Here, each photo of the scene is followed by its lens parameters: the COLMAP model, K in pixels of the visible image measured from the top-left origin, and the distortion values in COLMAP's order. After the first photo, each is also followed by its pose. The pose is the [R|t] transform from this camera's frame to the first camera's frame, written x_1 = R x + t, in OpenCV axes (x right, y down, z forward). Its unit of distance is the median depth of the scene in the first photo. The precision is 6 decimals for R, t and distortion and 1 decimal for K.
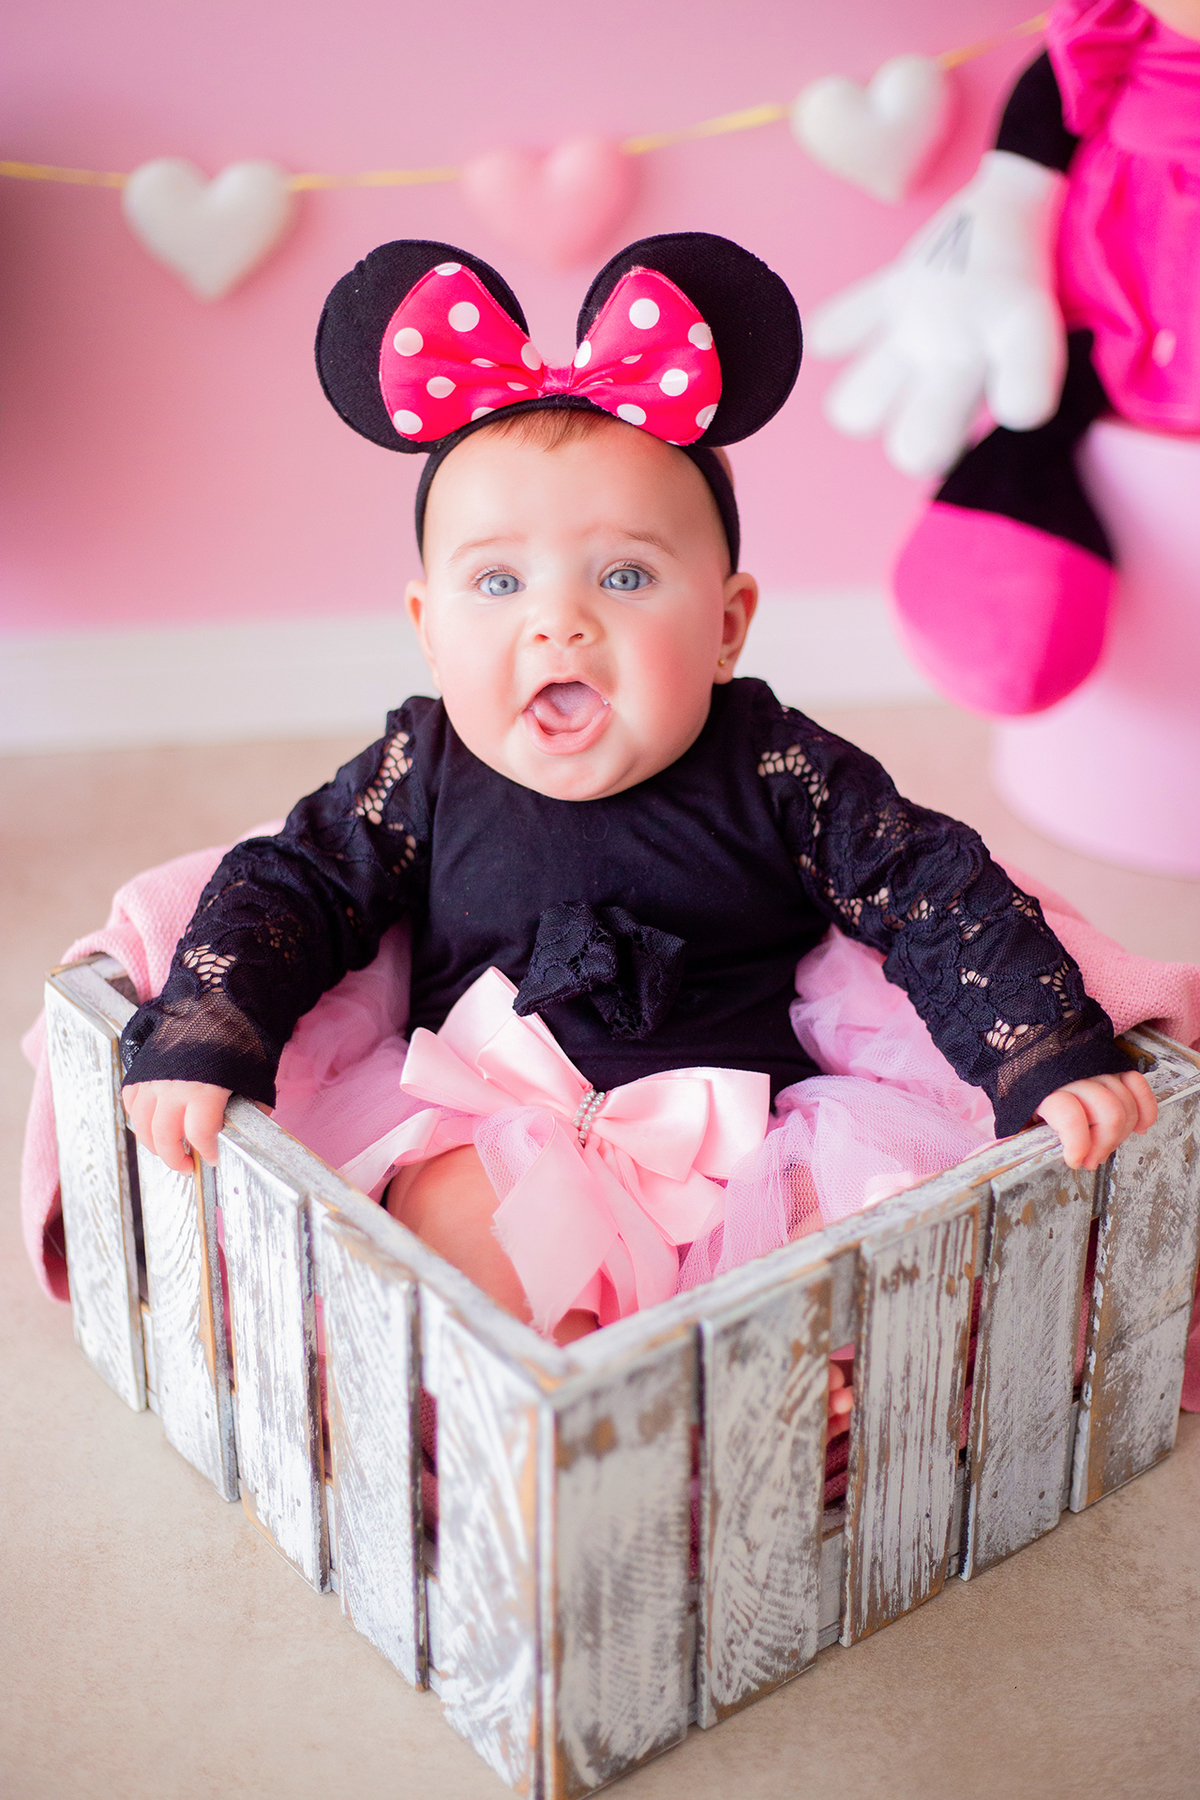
lens RADIAL K [[2747.4, 0, 600.0], [0, 2747.4, 900.0], [0, 0, 1]] dist [-0.116520, -0.057530]
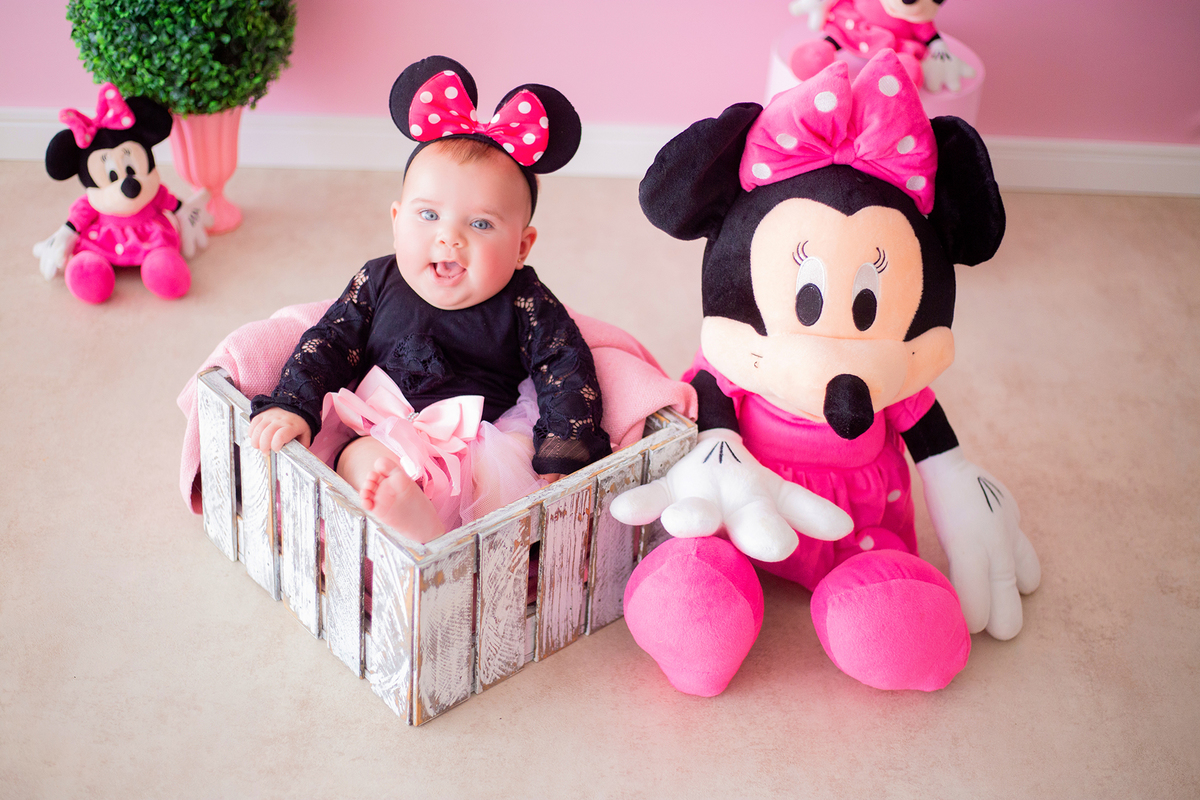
lens RADIAL K [[1831.6, 0, 596.1], [0, 1831.6, 379.7], [0, 0, 1]] dist [-0.116520, -0.057530]
pose [[0.995327, 0.014832, 0.095421, -0.016567], [-0.024656, 0.994416, 0.102611, -0.149732], [-0.093366, -0.104484, 0.990134, -0.614209]]
